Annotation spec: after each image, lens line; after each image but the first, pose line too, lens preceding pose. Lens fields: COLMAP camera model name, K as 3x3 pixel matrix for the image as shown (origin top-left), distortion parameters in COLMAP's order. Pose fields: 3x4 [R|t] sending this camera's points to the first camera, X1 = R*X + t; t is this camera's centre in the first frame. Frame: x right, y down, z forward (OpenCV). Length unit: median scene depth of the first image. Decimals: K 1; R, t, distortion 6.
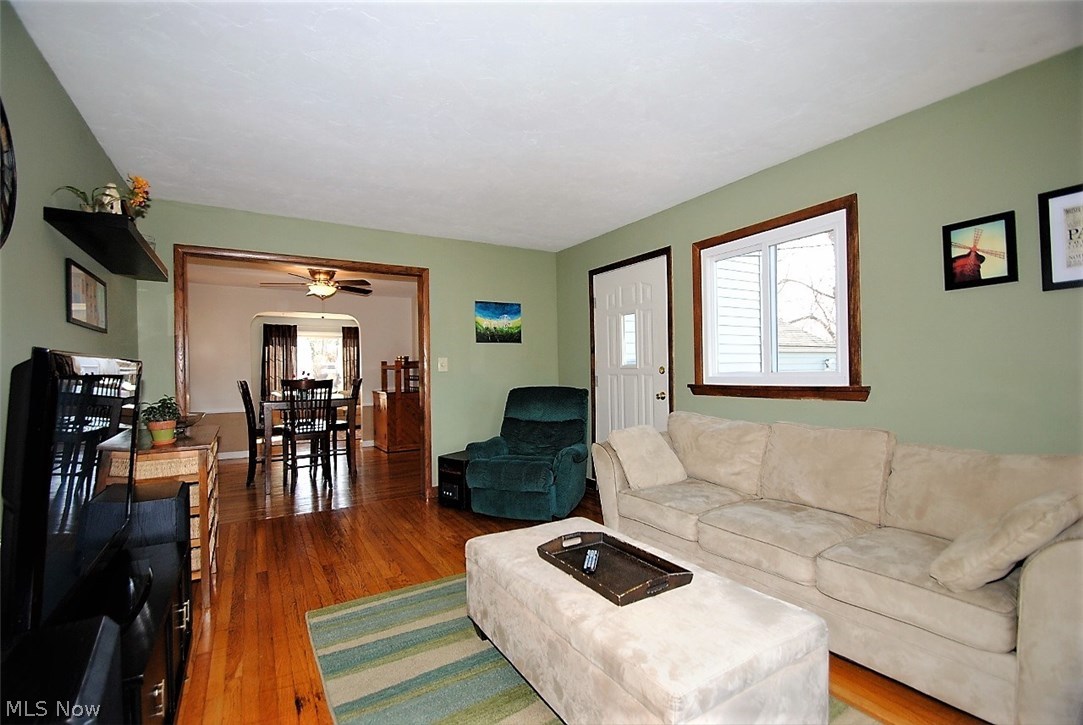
lens RADIAL K [[474.2, 0, 532.8], [0, 474.2, 369.9], [0, 0, 1]] dist [0.001919, 0.000080]
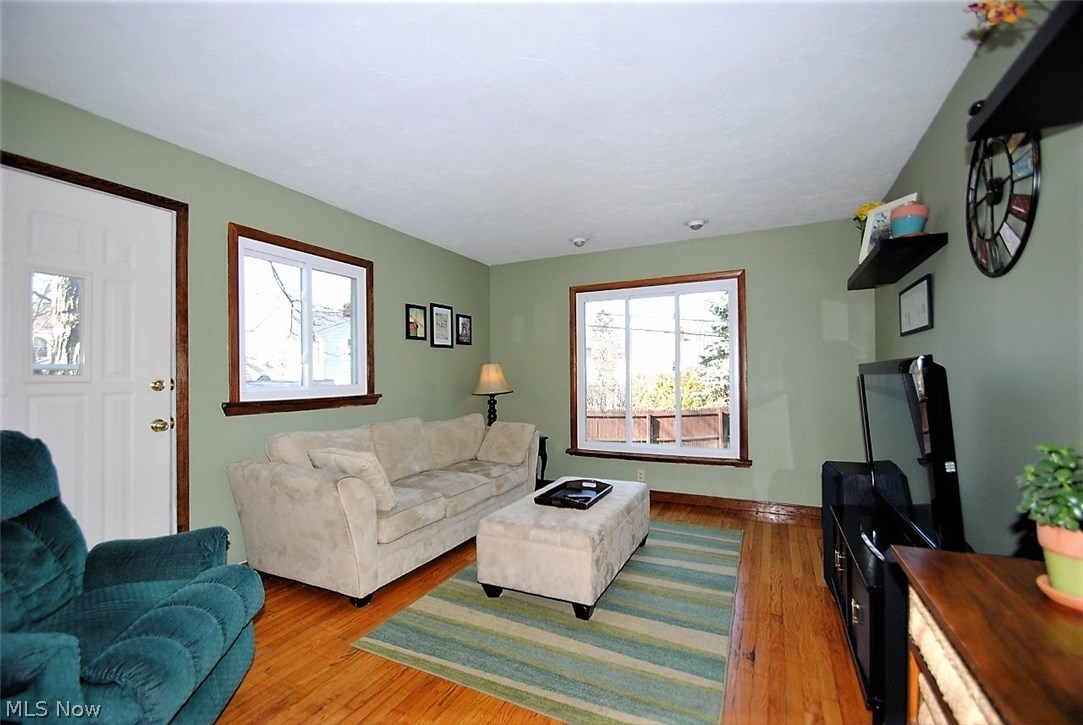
lens RADIAL K [[474.2, 0, 537.2], [0, 474.2, 367.0], [0, 0, 1]] dist [0.001919, 0.000080]
pose [[-0.542215, 0.034388, 0.839536, -0.785226], [0.010646, 0.999363, -0.034059, 0.005582], [-0.840172, -0.009530, -0.542236, 1.333087]]
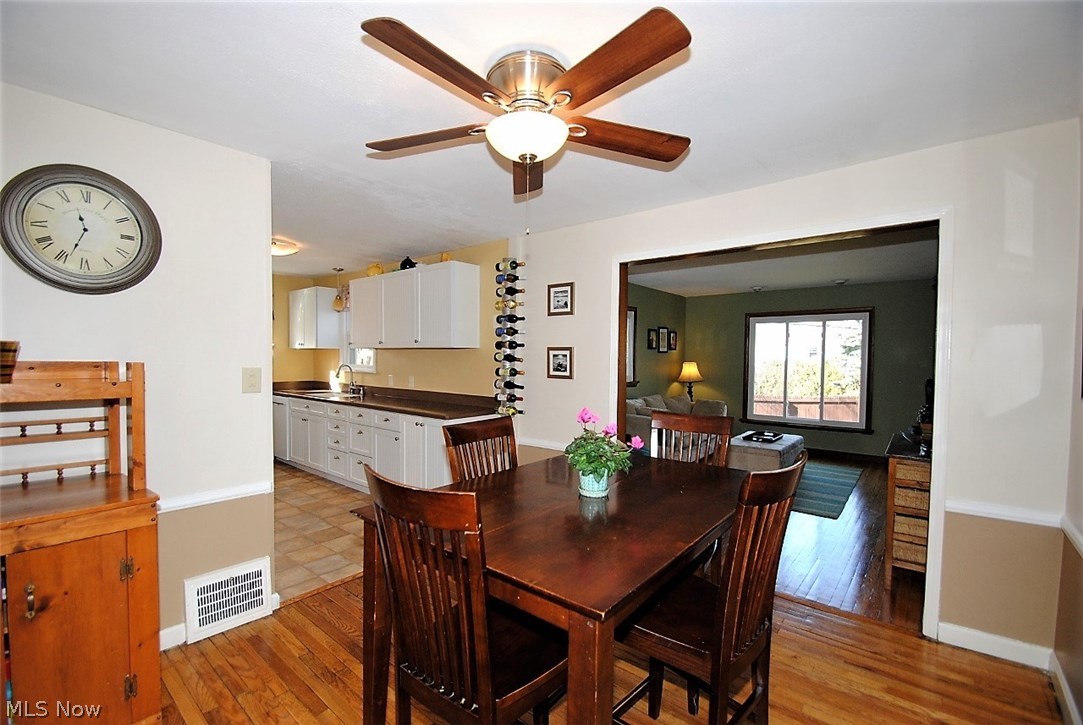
lens RADIAL K [[474.2, 0, 536.6], [0, 474.2, 366.2], [0, 0, 1]] dist [0.001919, 0.000080]
pose [[-0.328212, -0.009668, 0.944554, -1.568966], [-0.011302, 0.999916, 0.006307, -0.058389], [-0.944536, -0.008605, -0.328294, 2.321115]]
